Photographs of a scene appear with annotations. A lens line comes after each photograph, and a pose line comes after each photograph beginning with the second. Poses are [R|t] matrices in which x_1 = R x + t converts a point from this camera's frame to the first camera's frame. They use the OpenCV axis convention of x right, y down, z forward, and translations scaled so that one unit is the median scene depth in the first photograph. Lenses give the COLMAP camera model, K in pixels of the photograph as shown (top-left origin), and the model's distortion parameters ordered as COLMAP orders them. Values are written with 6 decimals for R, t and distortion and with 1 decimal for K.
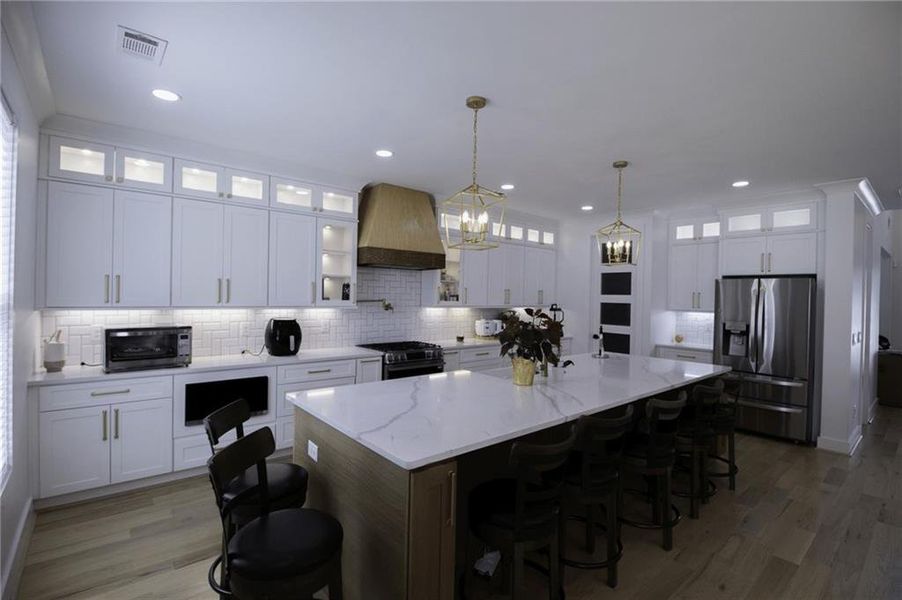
lens RADIAL K [[418.4, 0, 447.6], [0, 418.4, 298.3], [0, 0, 1]] dist [-0.003038, -0.011216]
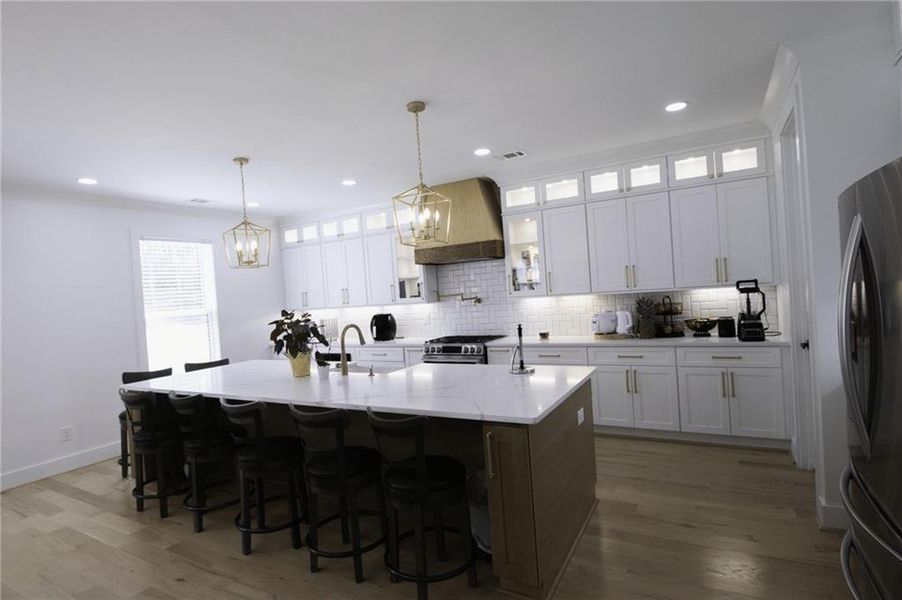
lens RADIAL K [[463.2, 0, 450.4], [0, 463.2, 298.6], [0, 0, 1]] dist [-0.001672, -0.002074]
pose [[0.351834, -0.024337, -0.935746, 0.963605], [0.072643, 0.997357, 0.001374, 0.012369], [0.933240, -0.068458, 0.352672, 0.604656]]
